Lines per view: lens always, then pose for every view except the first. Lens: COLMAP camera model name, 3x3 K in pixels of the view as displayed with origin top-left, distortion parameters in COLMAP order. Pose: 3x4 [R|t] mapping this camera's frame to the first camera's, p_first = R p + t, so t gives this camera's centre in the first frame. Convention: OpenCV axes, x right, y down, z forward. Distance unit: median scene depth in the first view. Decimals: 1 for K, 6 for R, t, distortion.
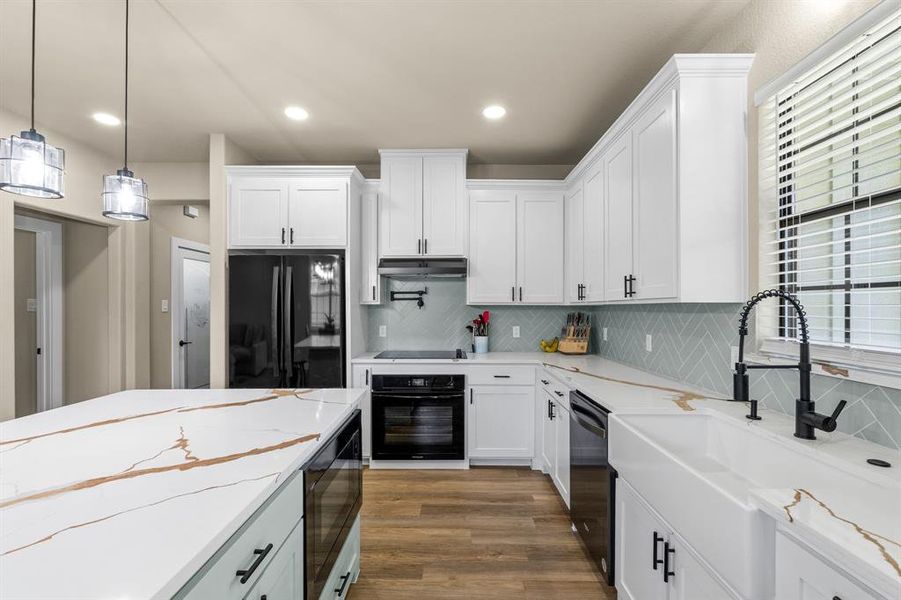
lens RADIAL K [[397.0, 0, 450.6], [0, 397.0, 304.9], [0, 0, 1]] dist [-0.000558, 0.000213]
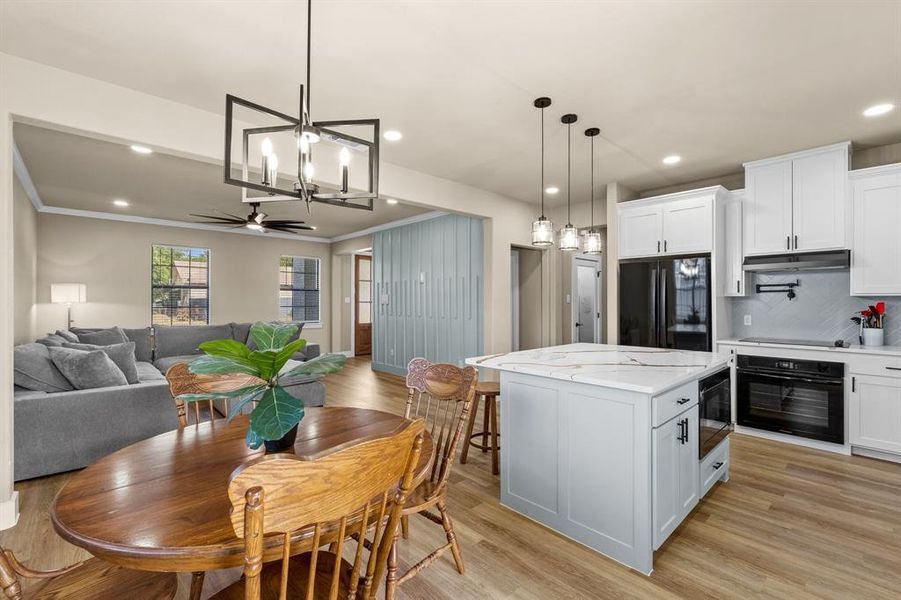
lens RADIAL K [[394.2, 0, 455.9], [0, 394.2, 299.8], [0, 0, 1]] dist [-0.002567, 0.000163]
pose [[0.690242, -0.002375, -0.723574, 0.075329], [0.002234, 0.999997, -0.001152, 0.009288], [0.723575, -0.000822, 0.690246, -0.425028]]
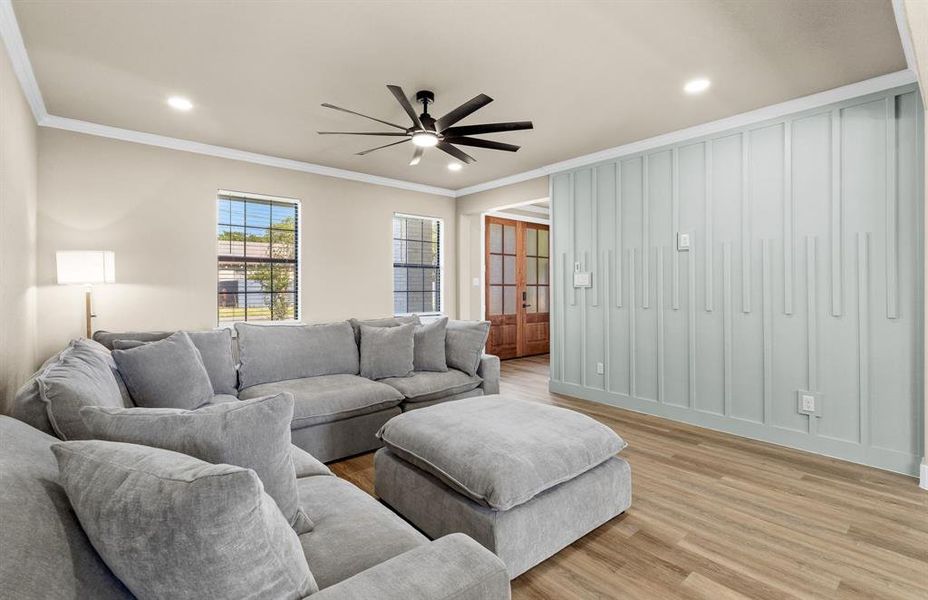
lens RADIAL K [[429.3, 0, 460.2], [0, 429.3, 278.8], [0, 0, 1]] dist [-0.001192, -0.000264]
pose [[0.652470, -0.012062, -0.757718, -0.946595], [-0.000490, 0.999866, -0.016339, 0.022562], [0.757814, 0.011032, 0.652377, -0.457505]]
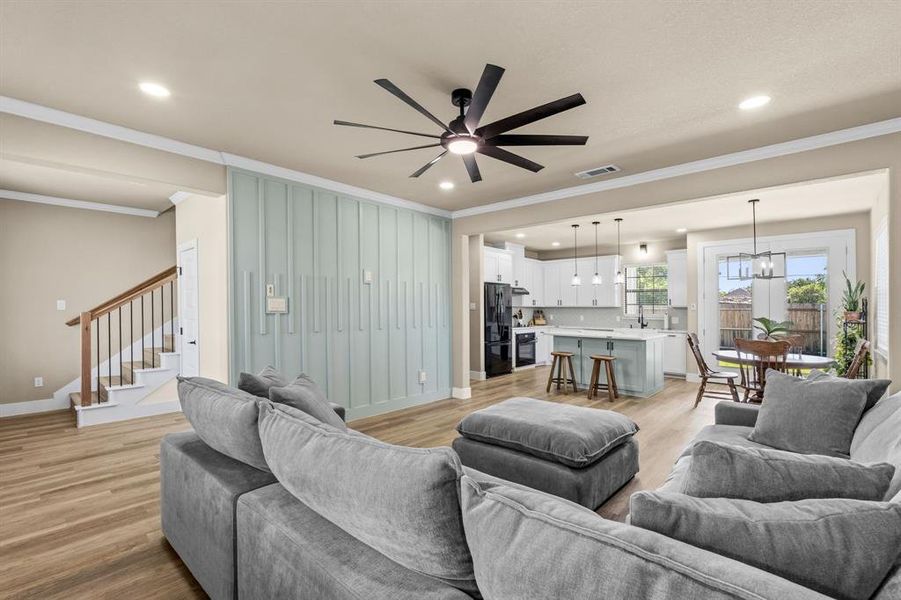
lens RADIAL K [[408.6, 0, 446.8], [0, 408.6, 292.3], [0, 0, 1]] dist [0.000560, 0.000058]
pose [[0.667578, 0.030896, 0.743899, -2.345651], [-0.008536, 0.999391, -0.033846, 0.001650], [-0.744491, 0.016245, 0.667435, -0.403201]]
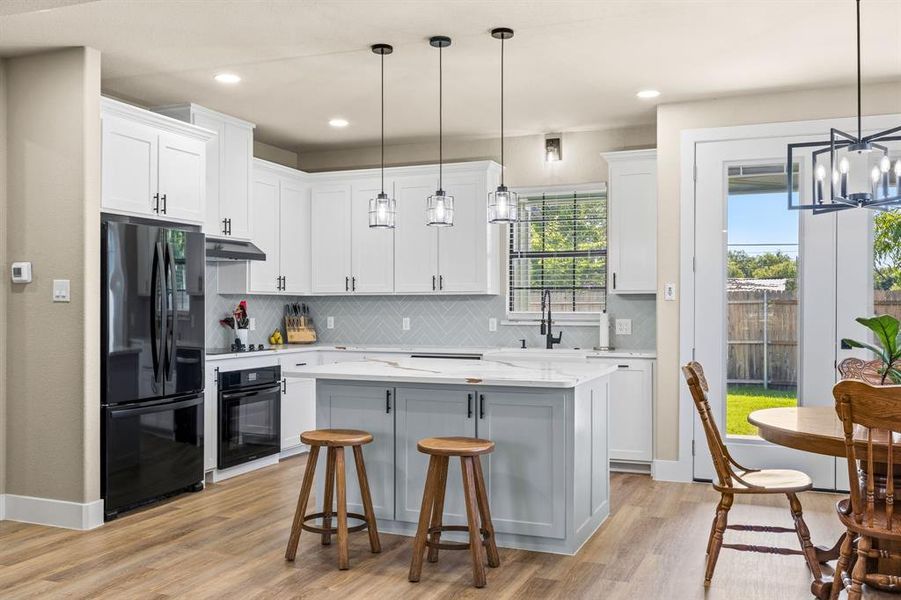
lens RADIAL K [[822.3, 0, 450.5], [0, 822.3, 300.0], [0, 0, 1]] dist [0.000958, 0.000061]
pose [[0.365816, 0.005963, 0.930668, -1.618880], [-0.005438, 0.999976, -0.004270, 0.020360], [-0.930671, -0.003499, 0.365840, -0.124975]]
